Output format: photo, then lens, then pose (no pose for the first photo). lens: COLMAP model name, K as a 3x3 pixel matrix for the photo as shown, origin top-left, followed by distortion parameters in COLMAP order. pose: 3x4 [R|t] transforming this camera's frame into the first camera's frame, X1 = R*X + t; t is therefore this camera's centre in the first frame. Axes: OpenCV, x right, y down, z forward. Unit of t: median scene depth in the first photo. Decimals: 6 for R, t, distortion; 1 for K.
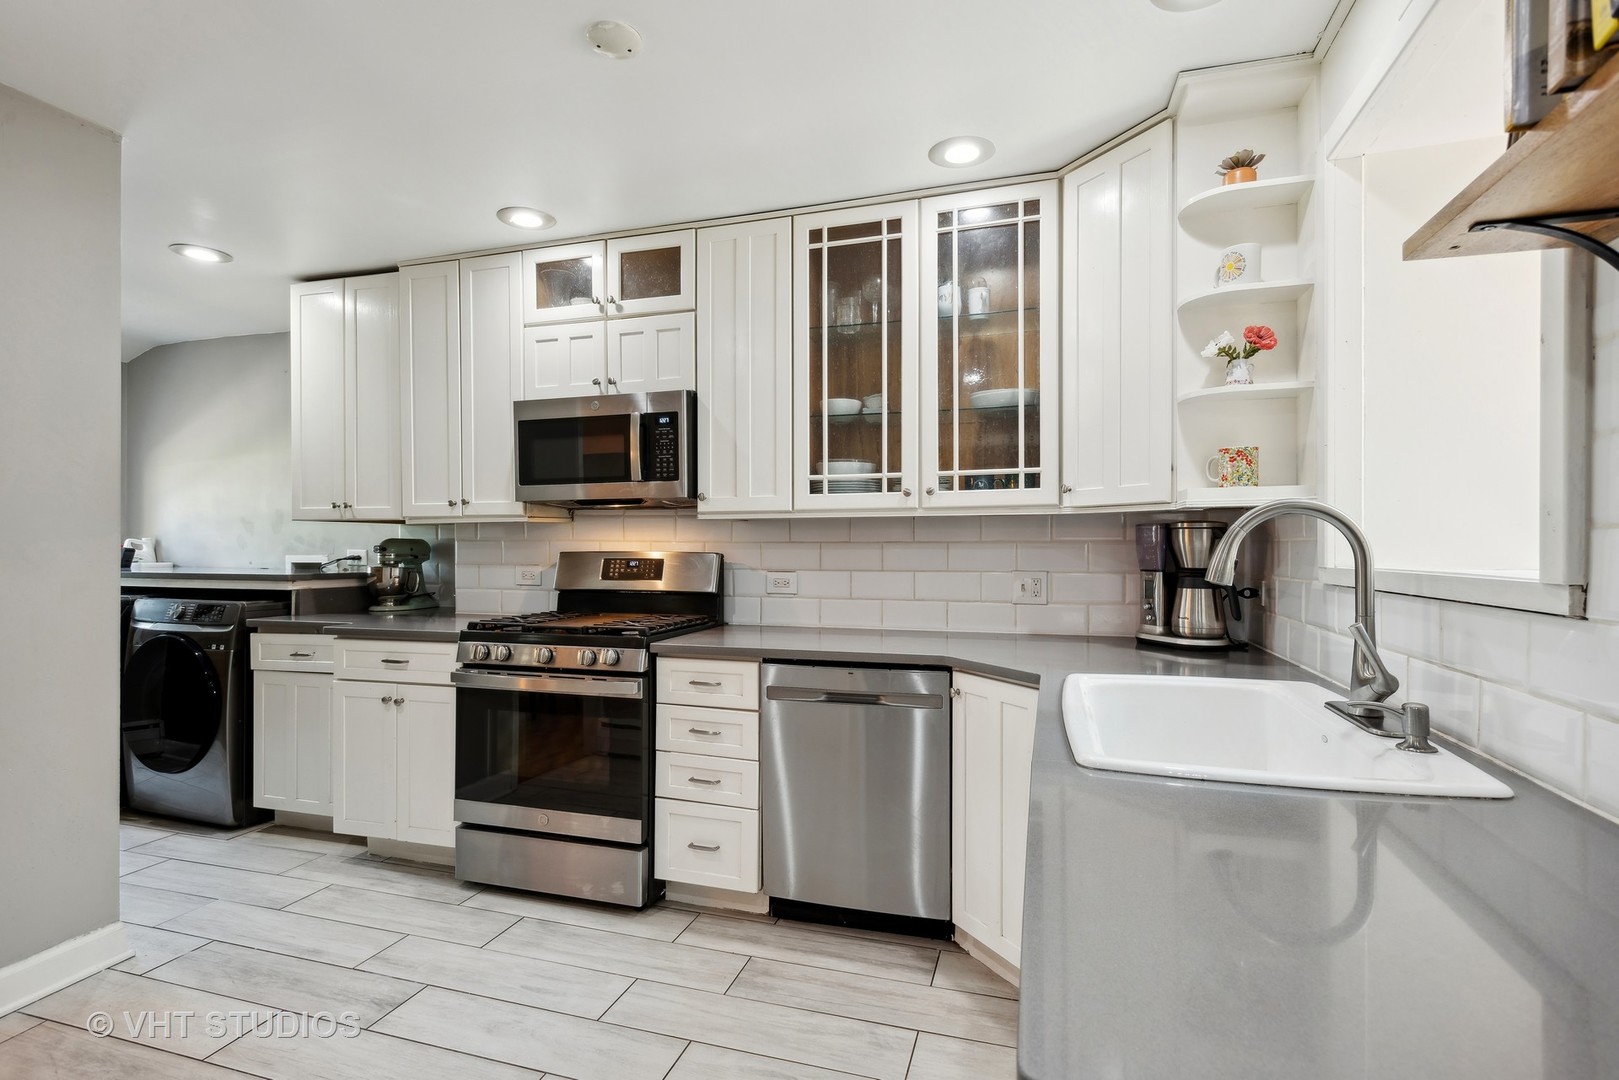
lens RADIAL K [[774.5, 0, 812.1], [0, 774.5, 543.1], [0, 0, 1]] dist [0.006278, 0.000547]
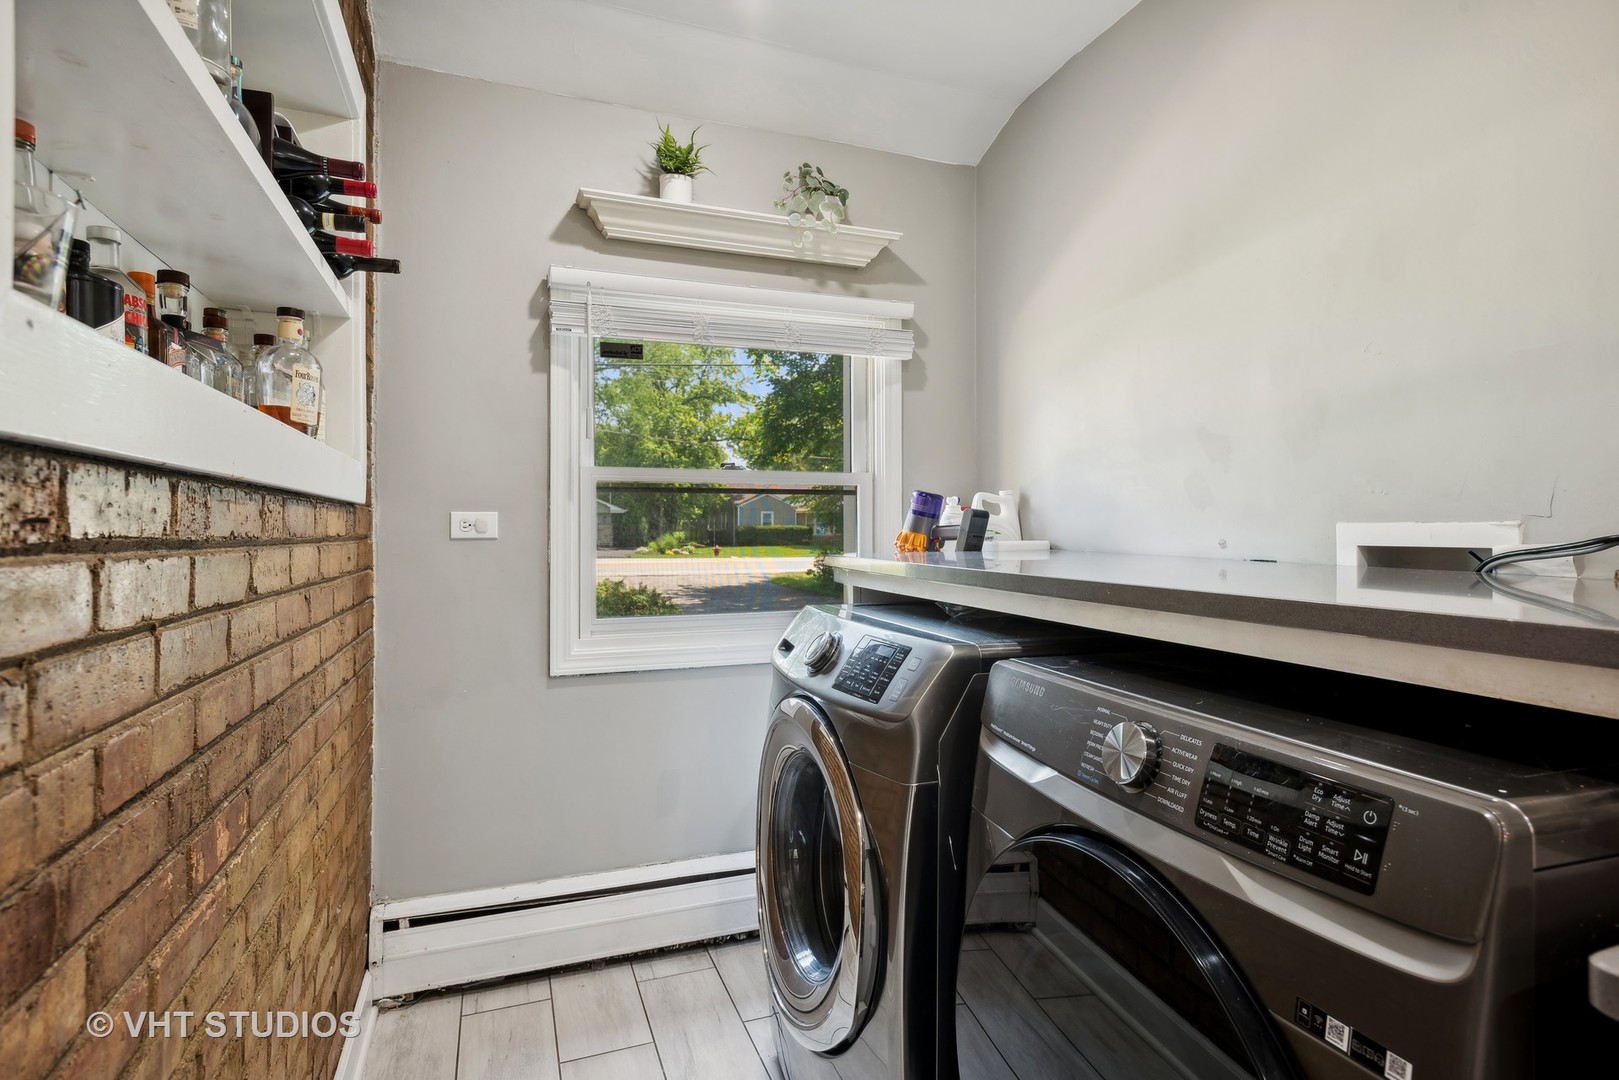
lens RADIAL K [[847.1, 0, 813.3], [0, 847.1, 531.3], [0, 0, 1]] dist [0.002863, 0.000168]
pose [[0.606826, 0.002846, -0.794830, -0.515760], [0.009437, 0.999897, 0.010785, 0.012709], [0.794779, -0.014046, 0.606737, 0.591473]]
